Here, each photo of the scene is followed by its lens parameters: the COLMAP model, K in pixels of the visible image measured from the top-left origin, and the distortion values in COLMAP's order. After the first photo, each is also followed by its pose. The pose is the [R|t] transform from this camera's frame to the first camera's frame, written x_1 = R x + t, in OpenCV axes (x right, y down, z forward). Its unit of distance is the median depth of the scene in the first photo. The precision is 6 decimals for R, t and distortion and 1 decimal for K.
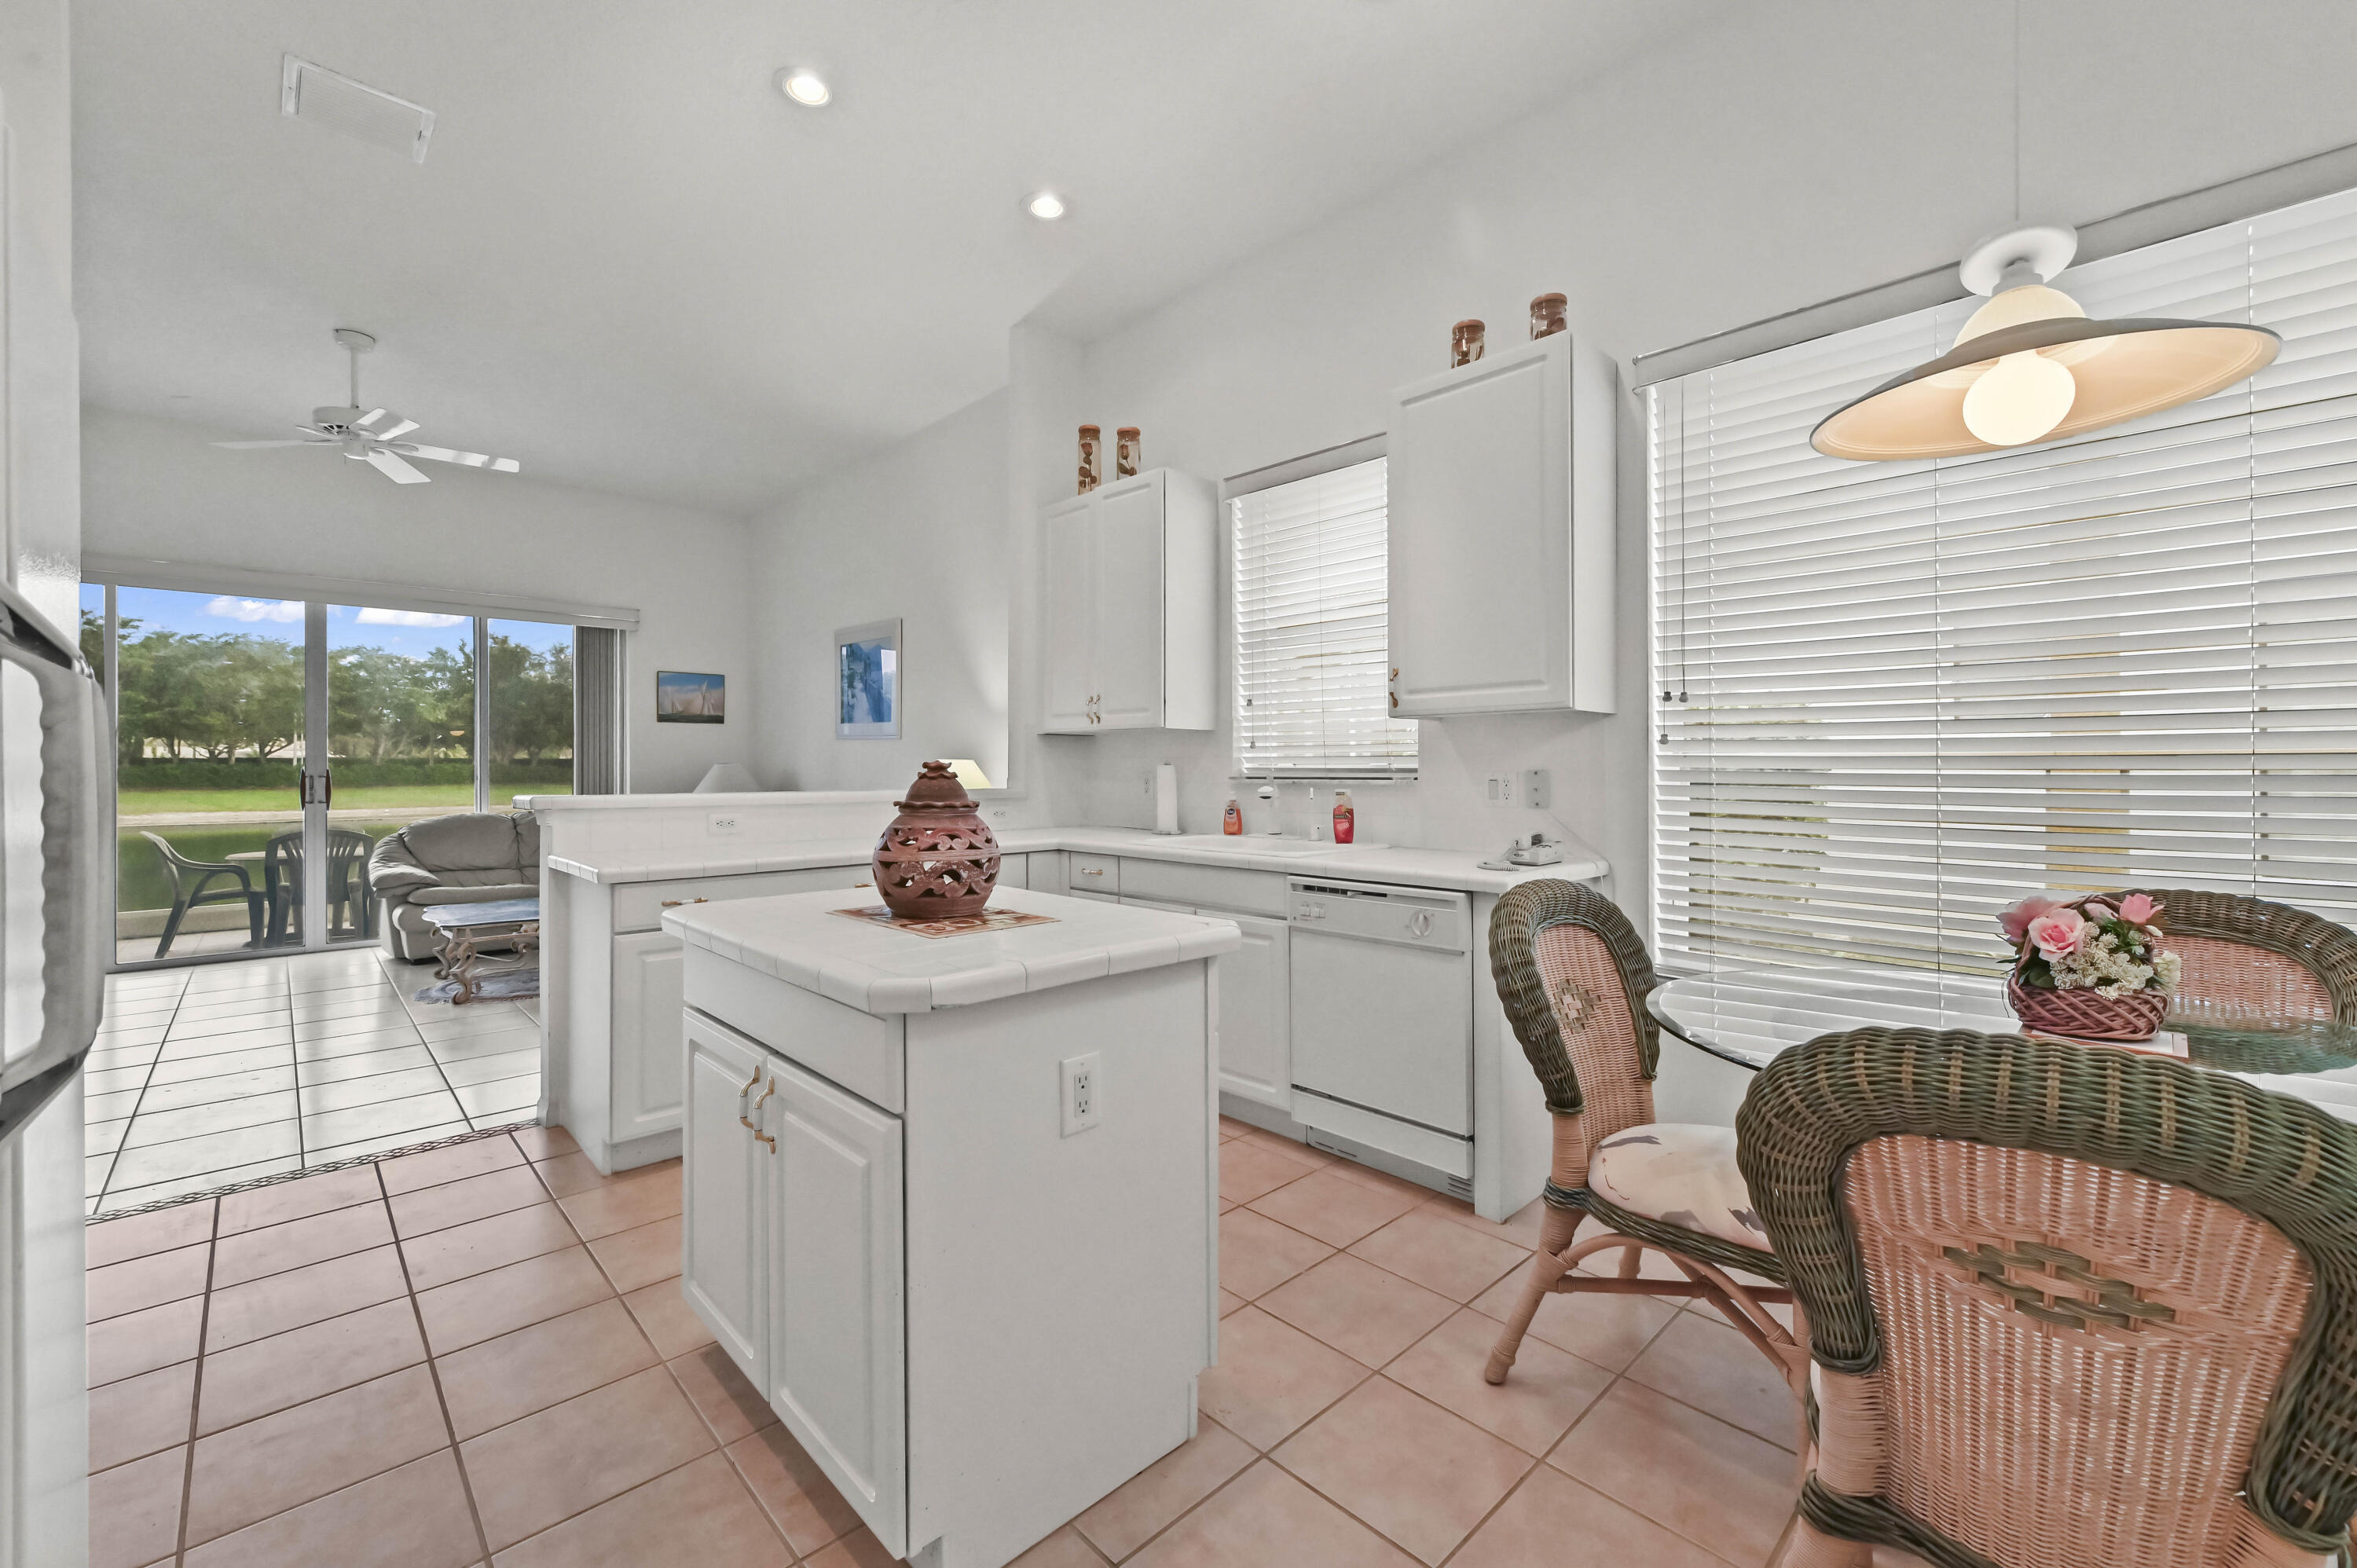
lens RADIAL K [[962.3, 0, 1186.6], [0, 962.3, 768.6], [0, 0, 1]] dist [0.000547, 0.000055]
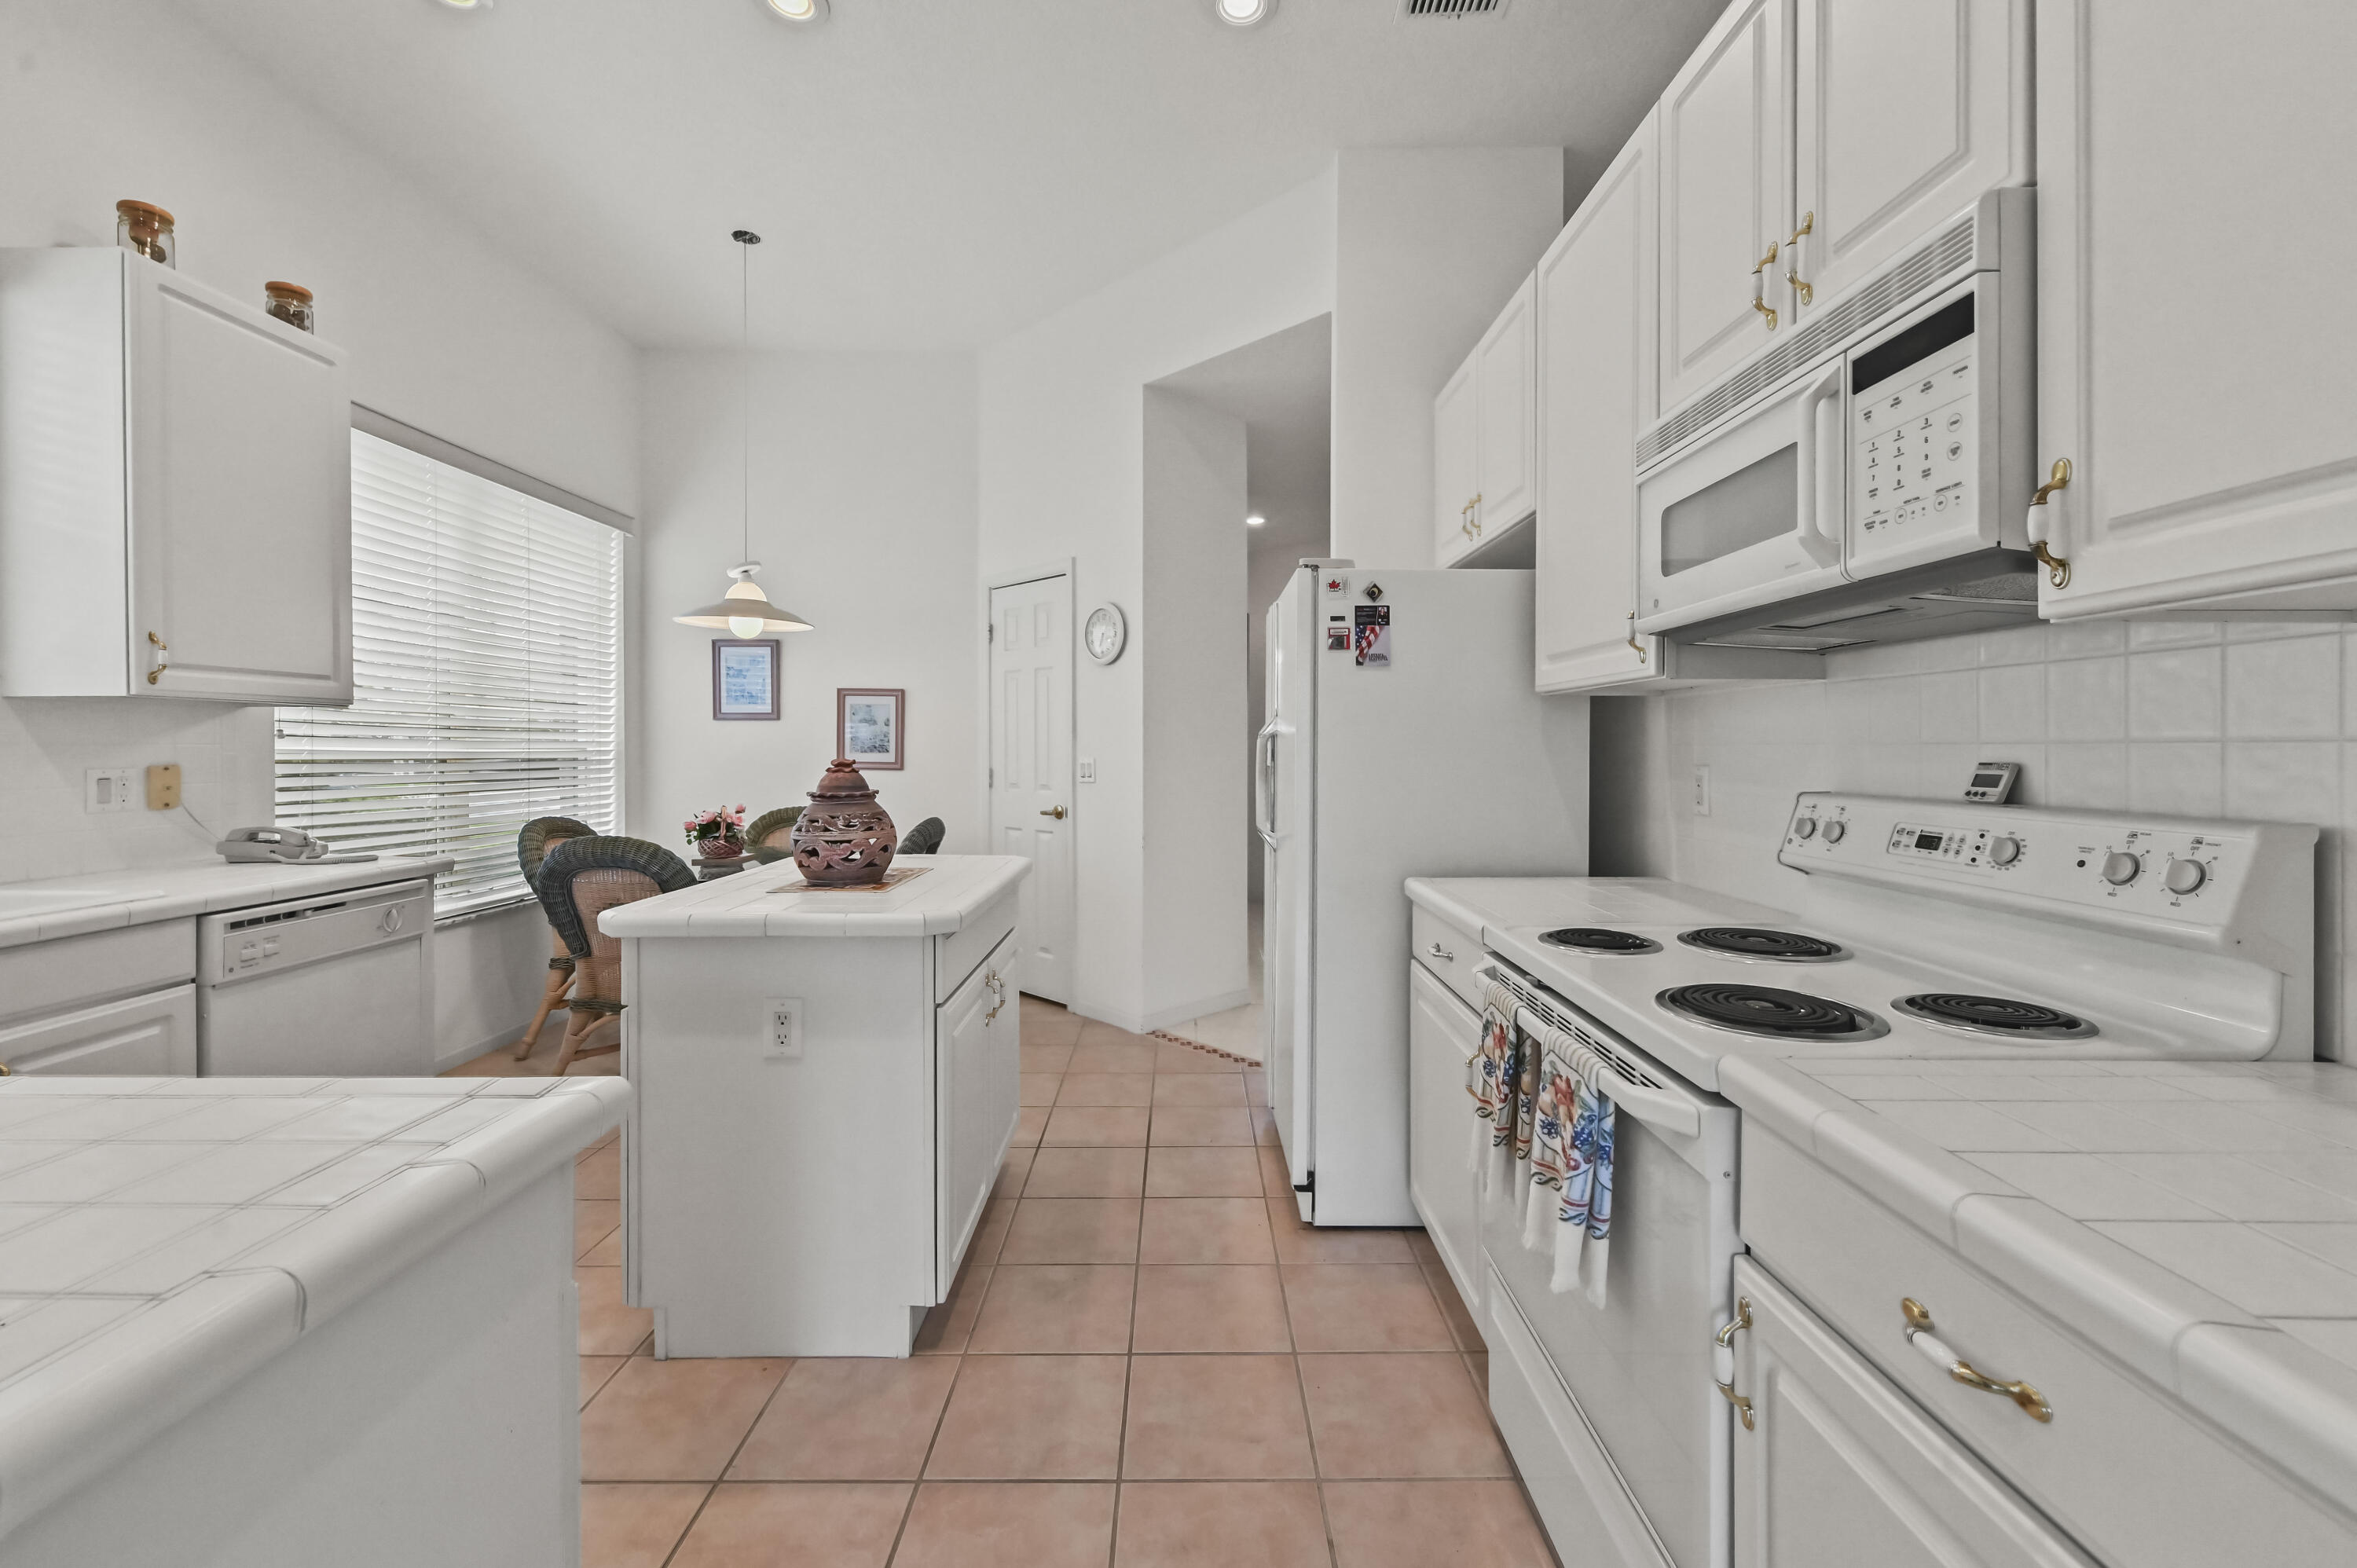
lens RADIAL K [[962.3, 0, 1186.6], [0, 962.3, 768.6], [0, 0, 1]] dist [0.000547, 0.000055]
pose [[-0.722938, -0.012878, 0.690792, -0.988770], [0.005434, 0.999689, 0.024323, -0.013158], [-0.690891, 0.021338, -0.722644, 1.096484]]
